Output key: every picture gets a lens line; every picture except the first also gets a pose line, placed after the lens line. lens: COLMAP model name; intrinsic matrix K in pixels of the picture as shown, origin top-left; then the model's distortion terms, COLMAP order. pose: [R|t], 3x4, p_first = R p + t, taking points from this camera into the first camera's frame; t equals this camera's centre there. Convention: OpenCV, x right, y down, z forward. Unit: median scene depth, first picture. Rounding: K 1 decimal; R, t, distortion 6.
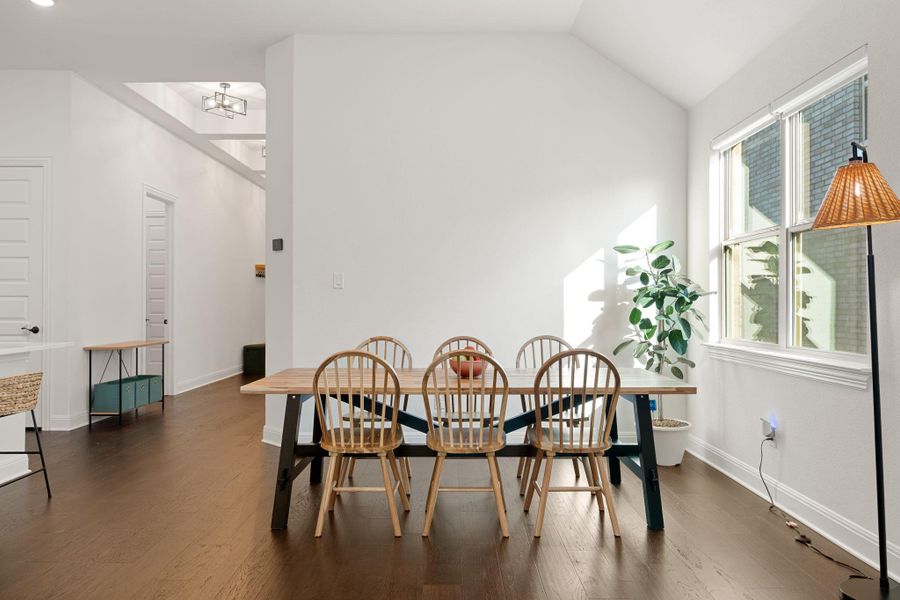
lens RADIAL K [[639.2, 0, 453.5], [0, 639.2, 310.3], [0, 0, 1]] dist [0.008507, 0.007031]
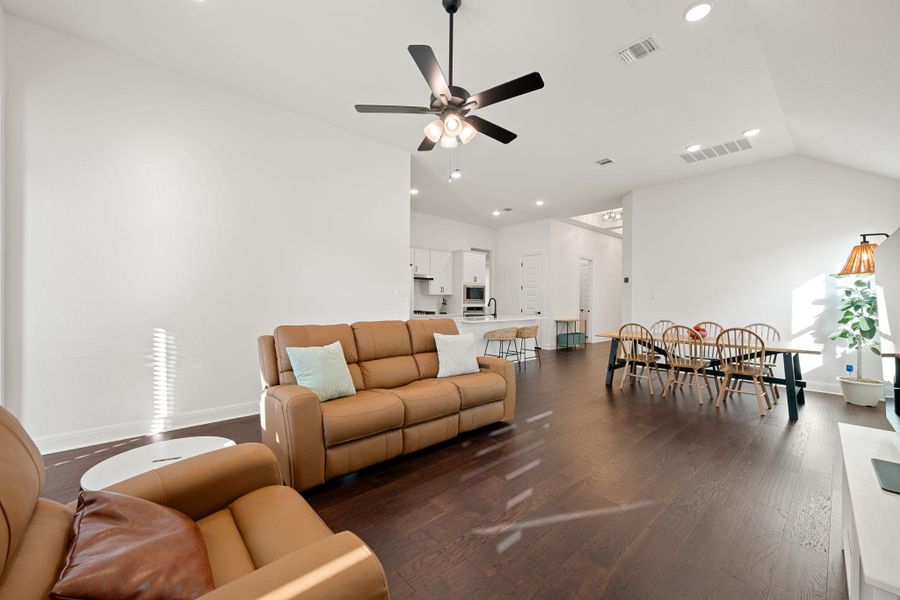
lens RADIAL K [[351.9, 0, 453.0], [0, 351.9, 301.9], [0, 0, 1]] dist [-0.001543, -0.000119]
pose [[0.666873, 0.004560, -0.745157, 0.252812], [-0.010302, 0.999942, -0.003101, -0.009215], [0.745100, 0.009744, 0.666881, -0.320121]]
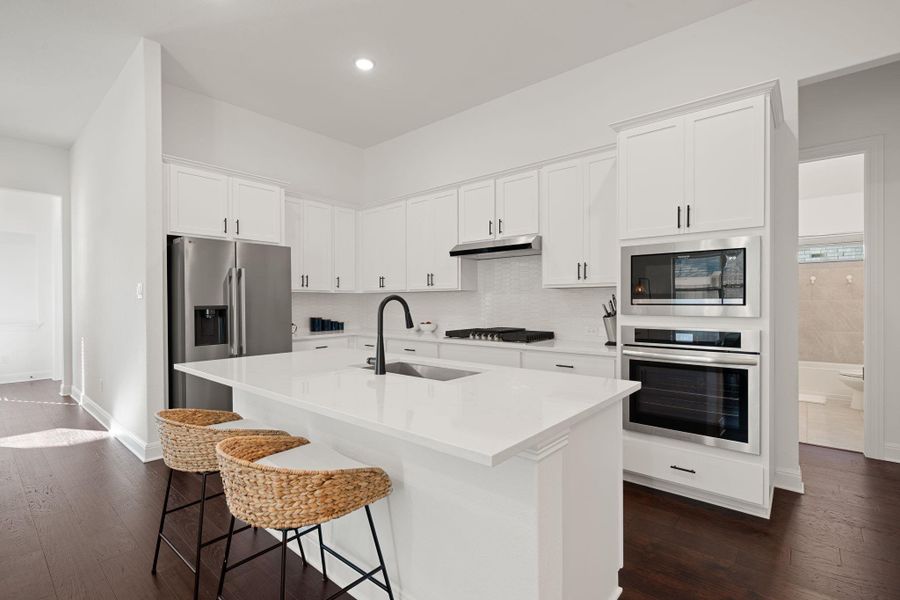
lens RADIAL K [[415.3, 0, 451.1], [0, 415.3, 304.4], [0, 0, 1]] dist [0.001780, 0.000214]
pose [[-0.653062, -0.001529, -0.757303, -0.316931], [-0.008519, 0.999950, 0.005327, -0.020539], [0.757257, 0.009930, -0.653042, 0.851359]]
